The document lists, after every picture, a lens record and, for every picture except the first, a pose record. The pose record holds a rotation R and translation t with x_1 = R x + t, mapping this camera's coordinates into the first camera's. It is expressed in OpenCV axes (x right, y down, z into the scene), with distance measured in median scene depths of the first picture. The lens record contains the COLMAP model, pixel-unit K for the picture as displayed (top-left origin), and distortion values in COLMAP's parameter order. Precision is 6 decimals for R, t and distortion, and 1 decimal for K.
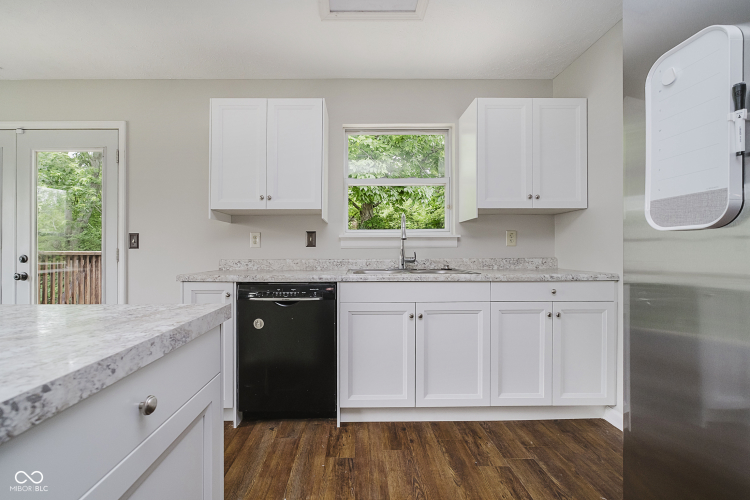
lens RADIAL K [[321.8, 0, 357.5], [0, 321.8, 252.7], [0, 0, 1]] dist [-0.011411, 0.003956]
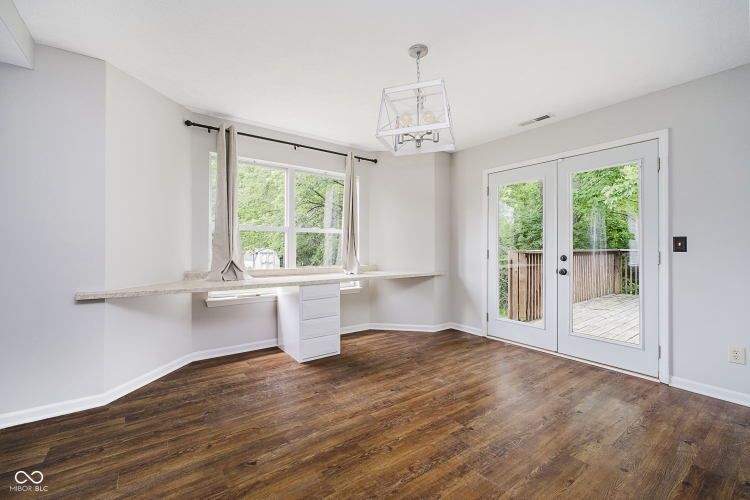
lens RADIAL K [[321.8, 0, 382.8], [0, 321.8, 244.0], [0, 0, 1]] dist [-0.011411, 0.003956]
pose [[0.585119, -0.004866, -0.810933, -0.496881], [-0.008312, 0.999893, -0.011997, -0.020145], [0.810905, 0.013760, 0.585016, -0.409652]]
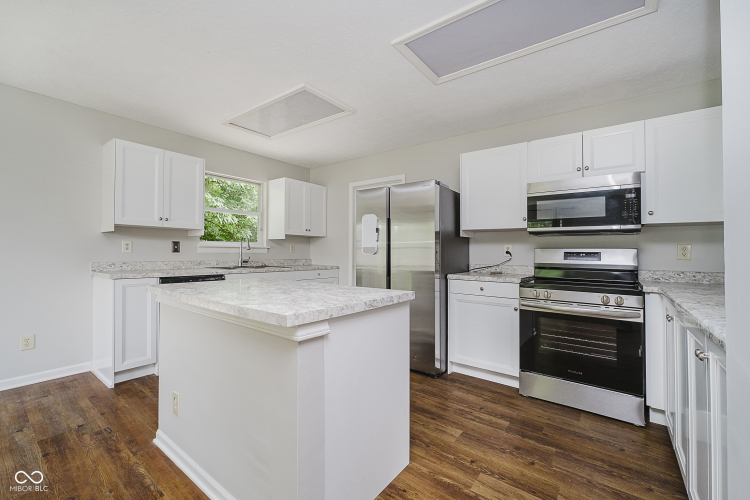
lens RADIAL K [[321.8, 0, 372.7], [0, 321.8, 248.5], [0, 0, 1]] dist [-0.011411, 0.003956]
pose [[0.612050, 0.018729, 0.790598, -0.844841], [-0.009482, 0.999821, -0.016345, -0.024143], [-0.790763, 0.002508, 0.612118, -0.614600]]
